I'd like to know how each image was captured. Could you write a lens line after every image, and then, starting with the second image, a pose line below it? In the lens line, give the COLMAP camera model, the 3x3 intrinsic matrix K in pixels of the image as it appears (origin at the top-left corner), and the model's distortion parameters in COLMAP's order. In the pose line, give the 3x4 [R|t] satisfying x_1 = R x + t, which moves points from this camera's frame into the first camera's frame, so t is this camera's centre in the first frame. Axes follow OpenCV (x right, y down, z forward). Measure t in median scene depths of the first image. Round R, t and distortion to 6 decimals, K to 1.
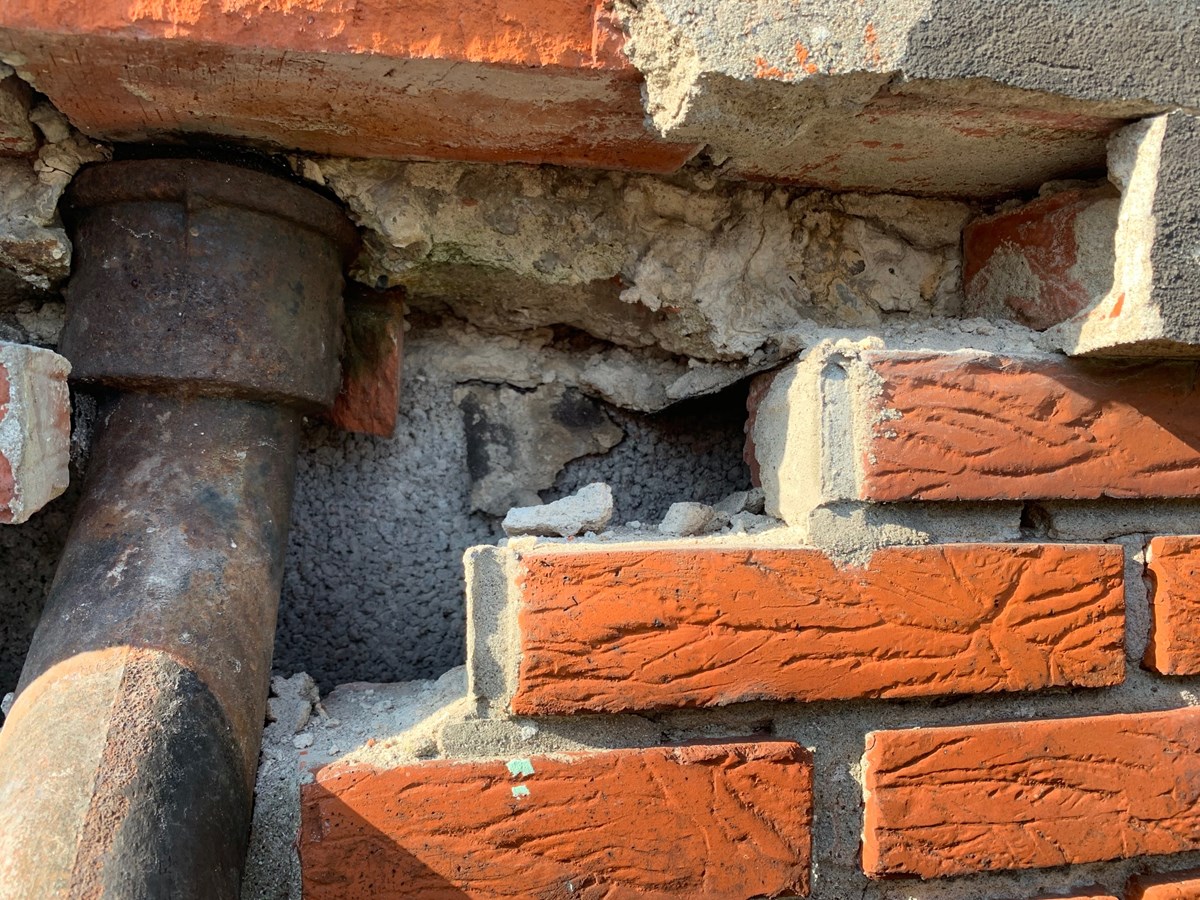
lens RADIAL K [[932.7, 0, 601.1], [0, 932.7, 451.4], [0, 0, 1]] dist [0.006887, 0.000272]
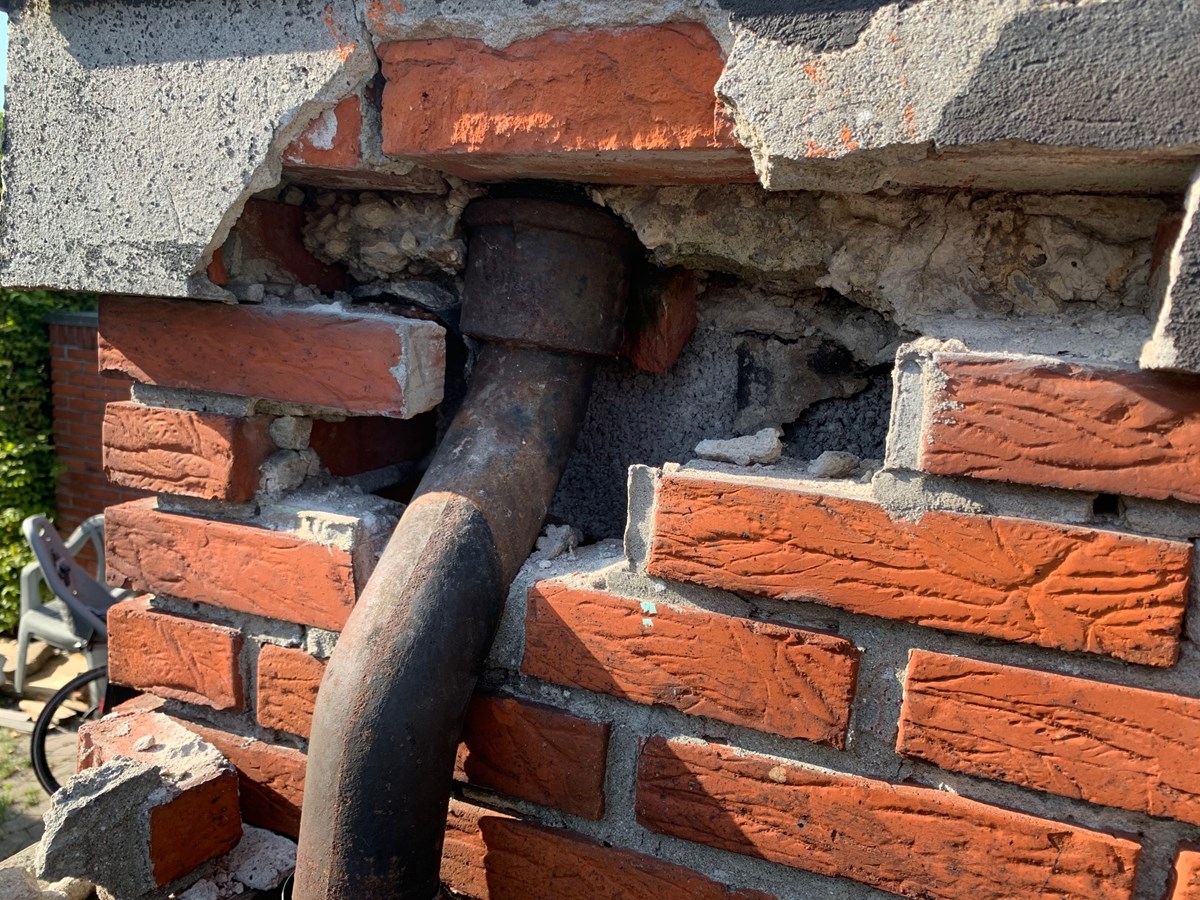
lens RADIAL K [[932.7, 0, 599.8], [0, 932.7, 452.0], [0, 0, 1]] dist [0.006887, 0.000272]
pose [[0.830530, 0.134719, -0.540435, 0.591193], [-0.062732, 0.986759, 0.149572, -0.132709], [0.553430, -0.090322, 0.827984, -0.280253]]
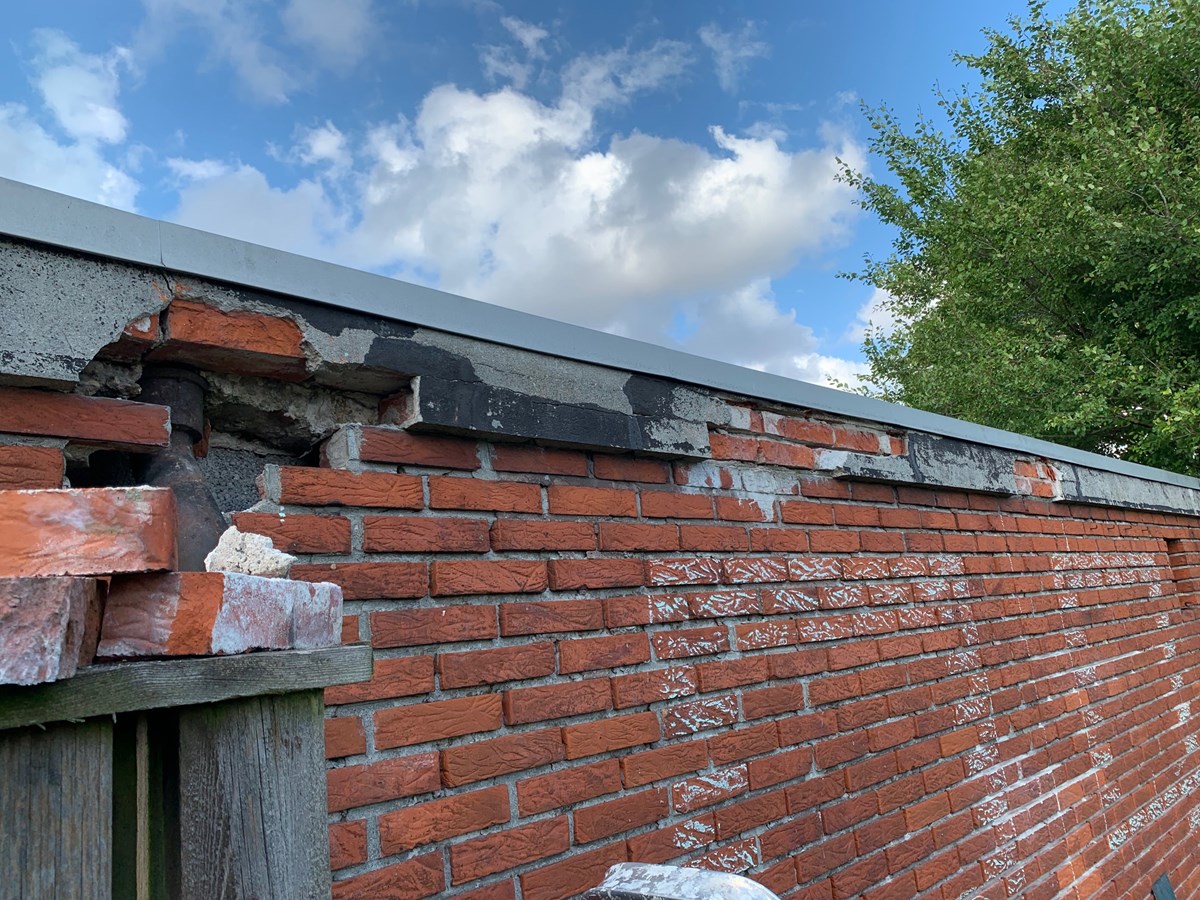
lens RADIAL K [[932.7, 0, 629.1], [0, 932.7, 432.1], [0, 0, 1]] dist [0.006887, 0.000272]
pose [[0.814090, 0.037599, 0.579520, -1.129738], [0.121982, 0.964569, -0.233938, 1.034314], [-0.567783, 0.261137, 0.780660, -2.896831]]
